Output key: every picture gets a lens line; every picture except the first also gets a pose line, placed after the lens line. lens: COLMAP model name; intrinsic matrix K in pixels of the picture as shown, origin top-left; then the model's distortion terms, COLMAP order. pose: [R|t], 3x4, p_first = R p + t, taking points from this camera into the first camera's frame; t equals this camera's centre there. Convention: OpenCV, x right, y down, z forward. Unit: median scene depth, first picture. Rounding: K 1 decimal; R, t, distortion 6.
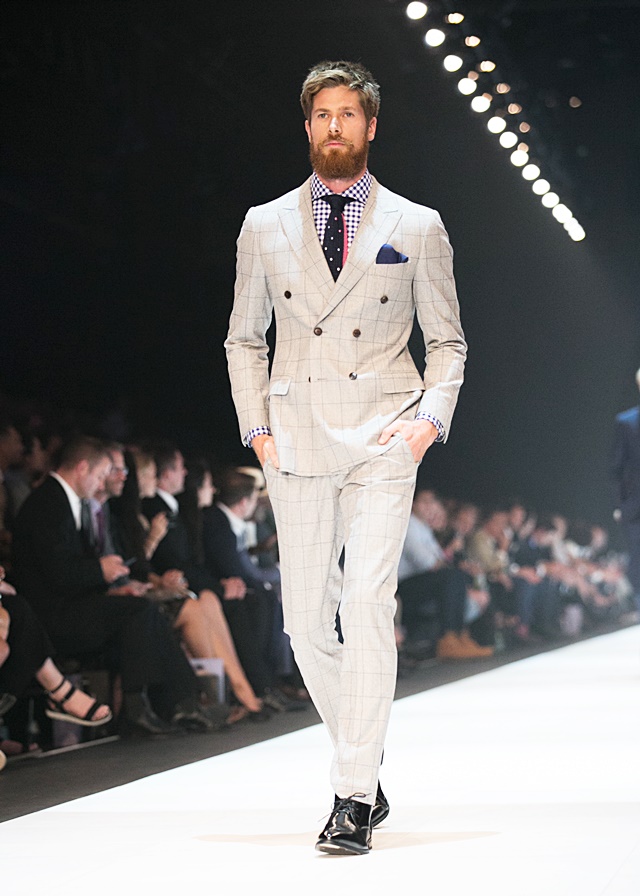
lens RADIAL K [[3319.5, 0, 324.6], [0, 3319.5, 448.4], [0, 0, 1]] dist [0.412074, 0.000000]
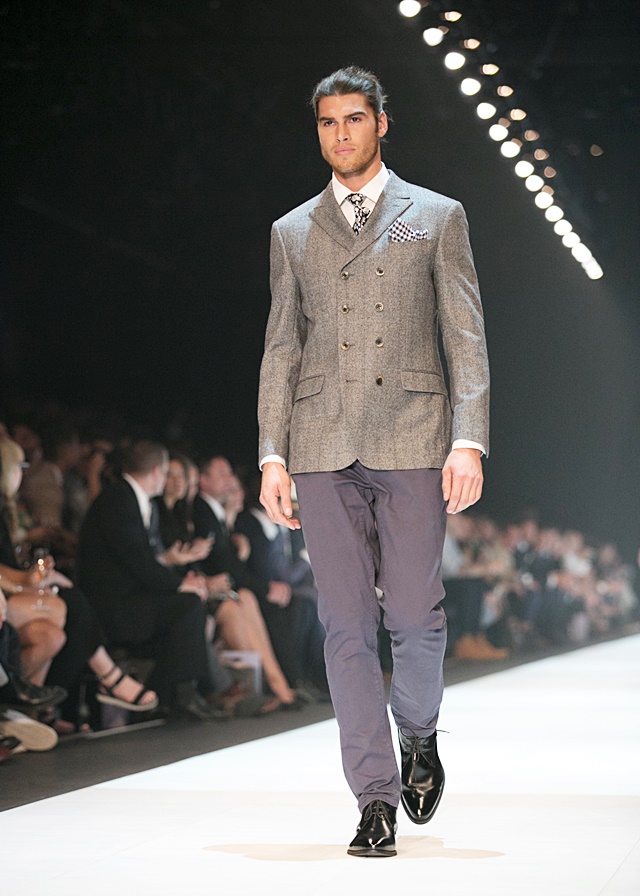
lens RADIAL K [[3588.6, 0, 317.4], [0, 3588.6, 439.5], [0, 0, 1]] dist [0.743818, 0.000000]
pose [[0.999401, 0.032550, 0.011769, -0.027885], [-0.032552, 0.999470, -0.000033, -0.007195], [-0.011764, -0.000351, 0.999931, -0.181398]]
